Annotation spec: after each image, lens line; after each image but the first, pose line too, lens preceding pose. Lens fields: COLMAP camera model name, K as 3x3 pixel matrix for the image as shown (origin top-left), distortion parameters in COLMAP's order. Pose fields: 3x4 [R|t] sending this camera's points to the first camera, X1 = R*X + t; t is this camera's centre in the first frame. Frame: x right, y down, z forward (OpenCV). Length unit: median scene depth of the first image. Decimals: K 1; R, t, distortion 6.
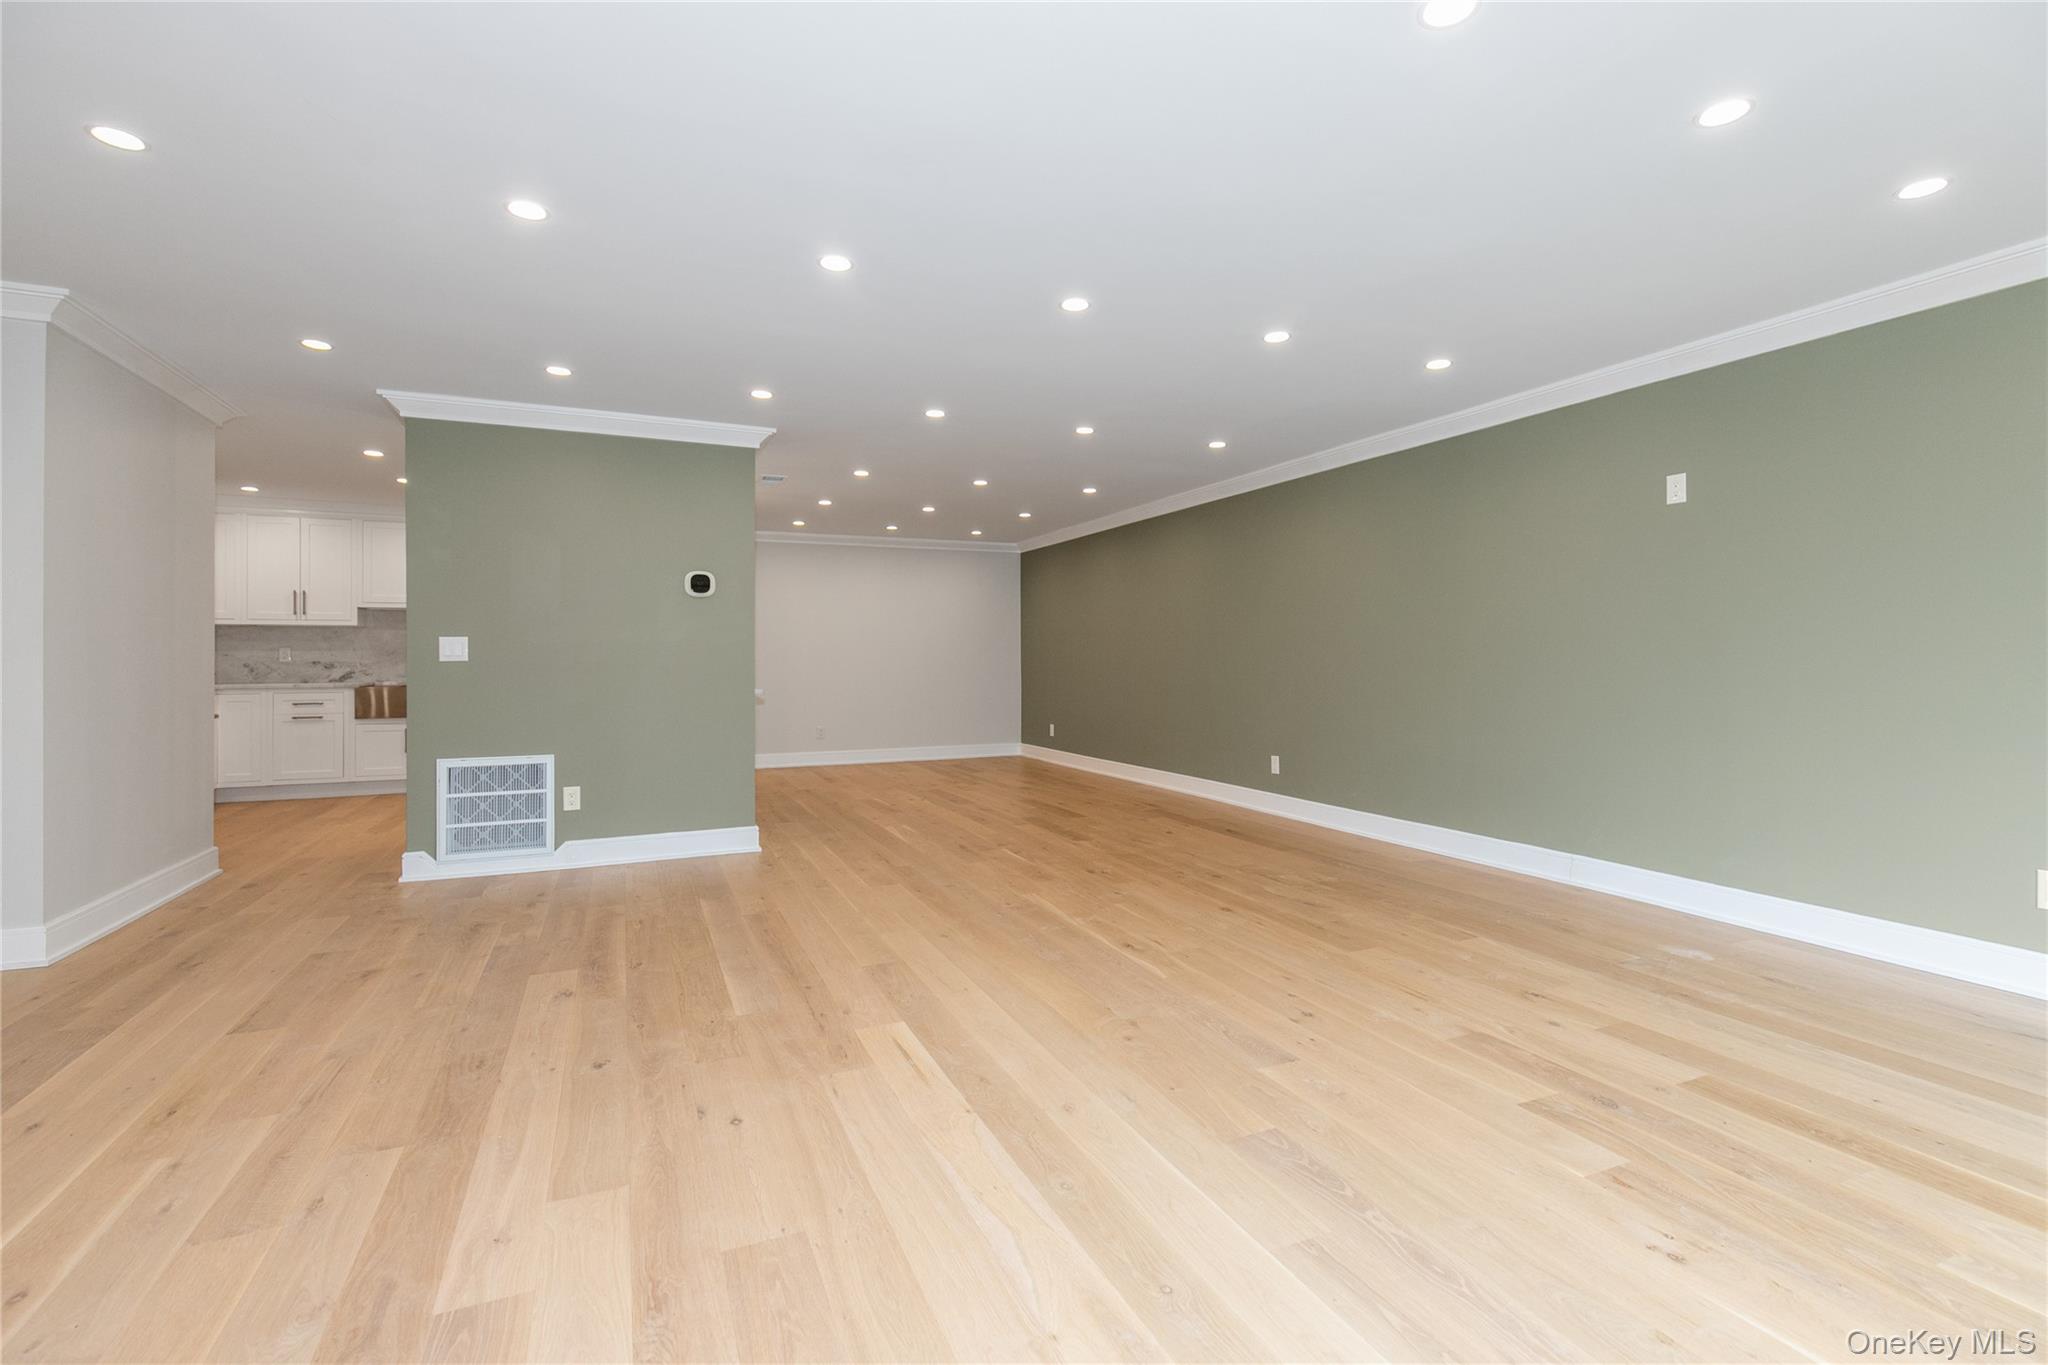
lens RADIAL K [[939.6, 0, 1034.4], [0, 939.6, 662.4], [0, 0, 1]] dist [0.009921, 0.000053]
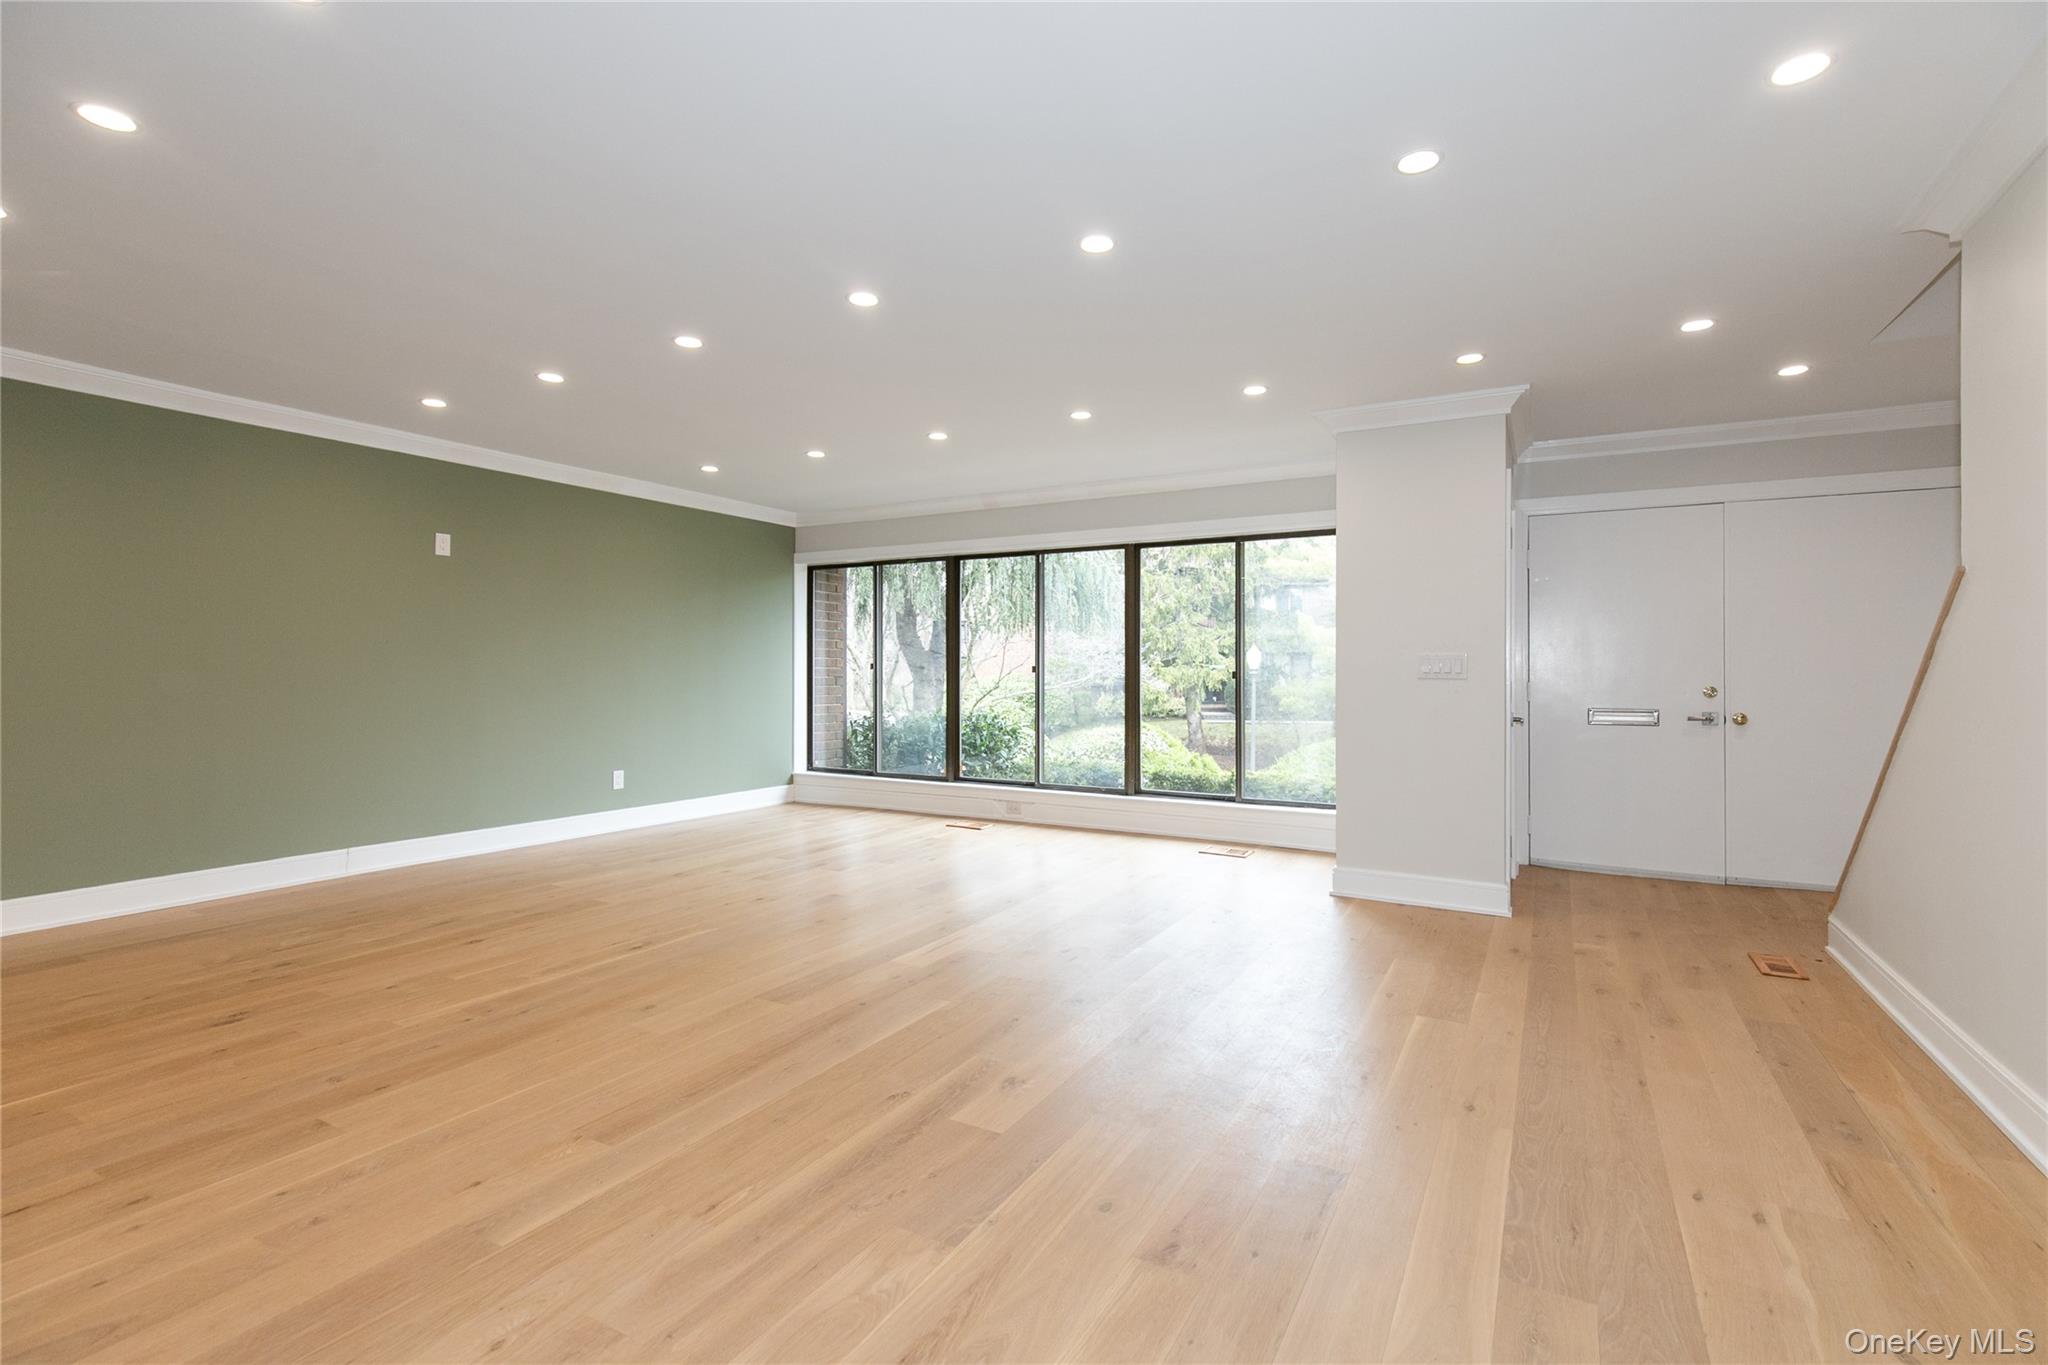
lens RADIAL K [[929.6, 0, 1055.8], [0, 929.6, 665.5], [0, 0, 1]] dist [0.003897, 0.000528]
pose [[-0.613899, 0.001209, 0.789384, -1.094410], [0.000764, 0.999999, -0.000938, -0.013022], [-0.789384, 0.000027, -0.613900, 1.378469]]
